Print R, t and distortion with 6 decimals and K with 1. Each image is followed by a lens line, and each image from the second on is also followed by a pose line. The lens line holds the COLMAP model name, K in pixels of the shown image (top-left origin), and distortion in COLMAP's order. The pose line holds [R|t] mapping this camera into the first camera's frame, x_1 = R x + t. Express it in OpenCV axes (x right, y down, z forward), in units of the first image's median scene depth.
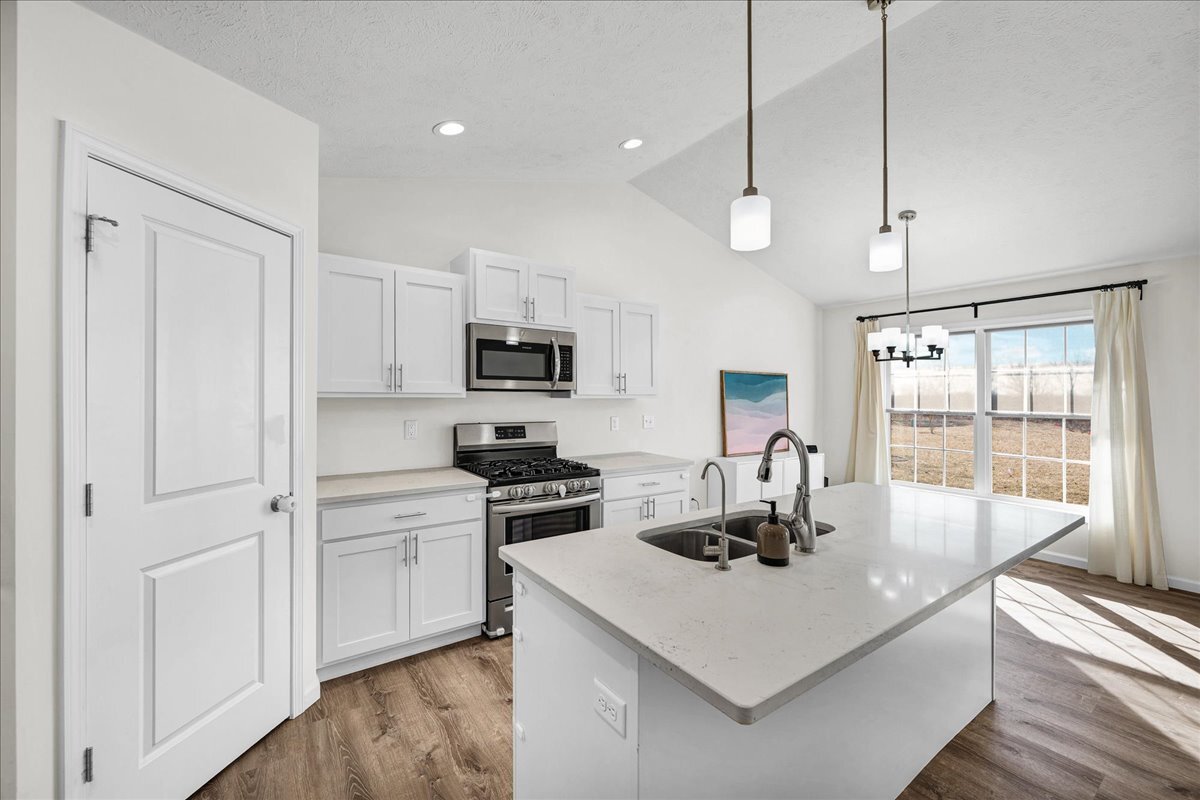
lens RADIAL K [[479.5, 0, 606.7], [0, 479.5, 397.8], [0, 0, 1]] dist [-0.001446, 0.000448]
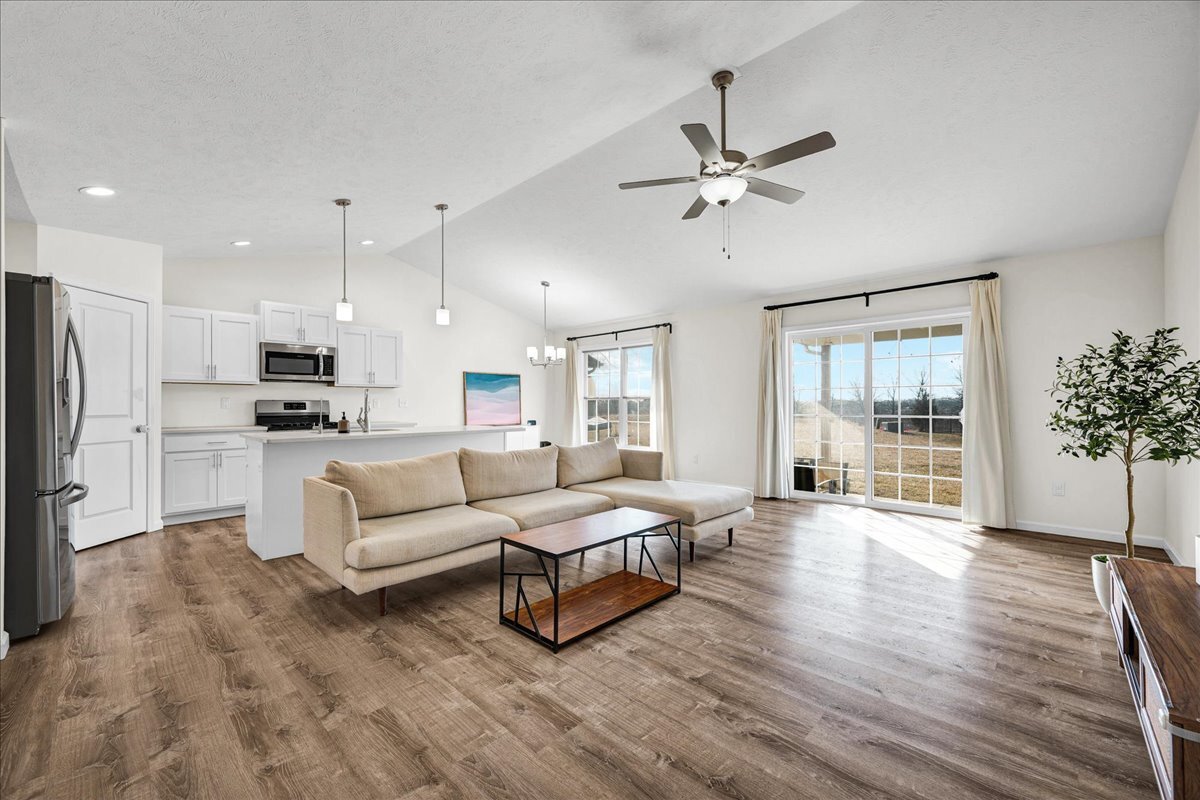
lens RADIAL K [[479.5, 0, 600.3], [0, 479.5, 400.4], [0, 0, 1]] dist [-0.001446, 0.000448]
pose [[0.982712, -0.009057, 0.184921, 0.570286], [0.011043, 0.999892, -0.009713, 0.083569], [-0.184813, 0.011587, 0.982705, -0.900613]]
